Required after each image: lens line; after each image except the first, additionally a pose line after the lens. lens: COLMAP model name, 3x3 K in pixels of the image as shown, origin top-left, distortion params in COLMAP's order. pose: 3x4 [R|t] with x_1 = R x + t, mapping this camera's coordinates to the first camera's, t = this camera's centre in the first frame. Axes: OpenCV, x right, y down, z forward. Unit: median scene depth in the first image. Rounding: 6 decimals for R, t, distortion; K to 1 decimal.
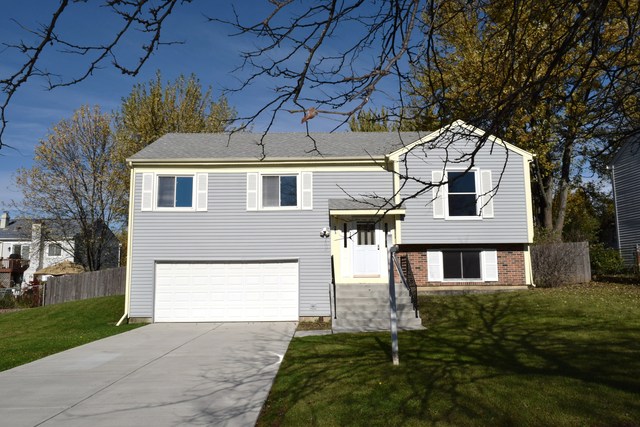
lens RADIAL K [[487.0, 0, 319.4], [0, 487.0, 212.9], [0, 0, 1]] dist [-0.012973, 0.000110]
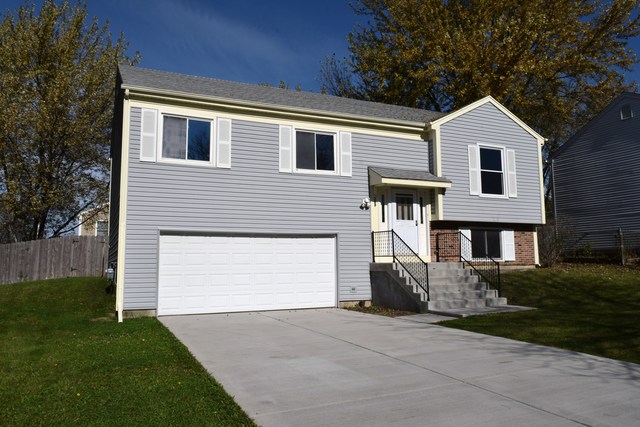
lens RADIAL K [[487.0, 0, 320.6], [0, 487.0, 214.2], [0, 0, 1]] dist [-0.012973, 0.000110]
pose [[0.915331, 0.042100, 0.400495, -0.405901], [-0.050956, 0.998635, 0.011483, 0.052611], [-0.399465, -0.030918, 0.916227, 0.238042]]
